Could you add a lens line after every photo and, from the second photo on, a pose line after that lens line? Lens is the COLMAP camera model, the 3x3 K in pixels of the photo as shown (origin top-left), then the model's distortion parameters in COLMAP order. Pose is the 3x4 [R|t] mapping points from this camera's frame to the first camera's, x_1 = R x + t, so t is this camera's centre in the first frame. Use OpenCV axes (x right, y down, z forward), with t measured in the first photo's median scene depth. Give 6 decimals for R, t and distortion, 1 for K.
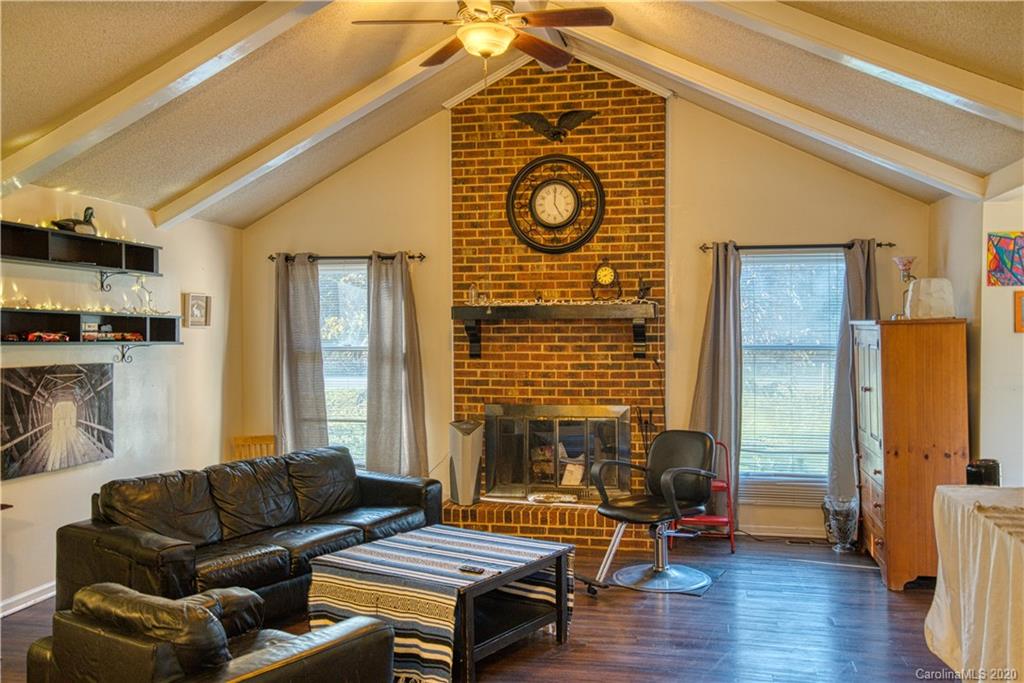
lens RADIAL K [[911.0, 0, 512.8], [0, 911.0, 339.5], [0, 0, 1]] dist [0.049391, 0.042518]
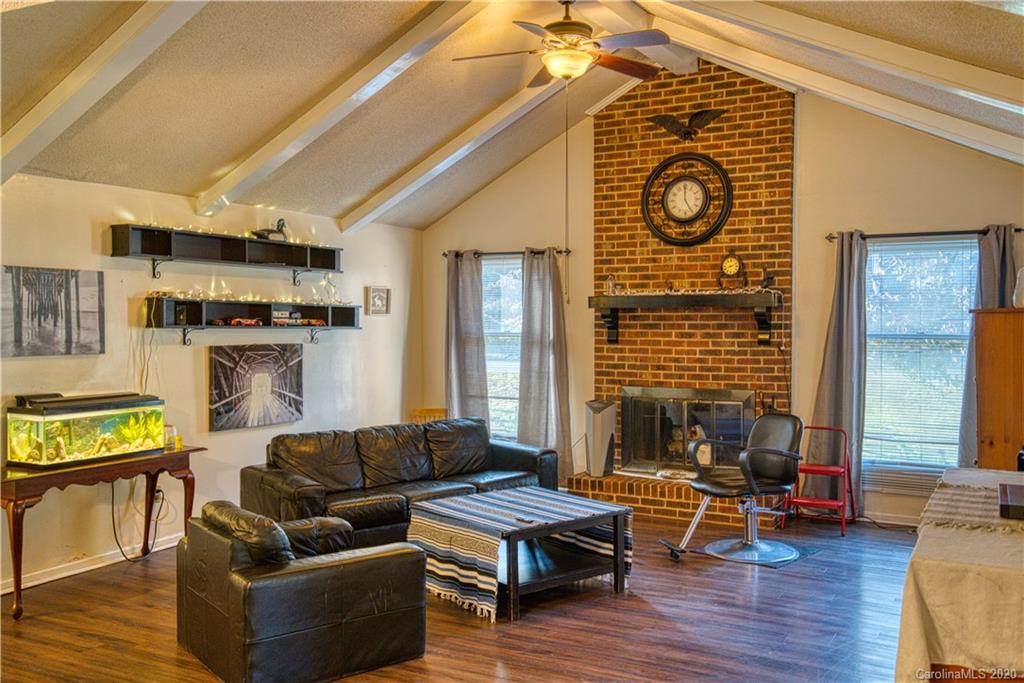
lens RADIAL K [[911.0, 0, 512.6], [0, 911.0, 340.3], [0, 0, 1]] dist [0.049391, 0.042518]
pose [[0.956594, 0.009830, -0.291260, 0.172511], [-0.005693, 0.999871, 0.015046, 0.000753], [0.291370, -0.012735, 0.956526, -0.083743]]
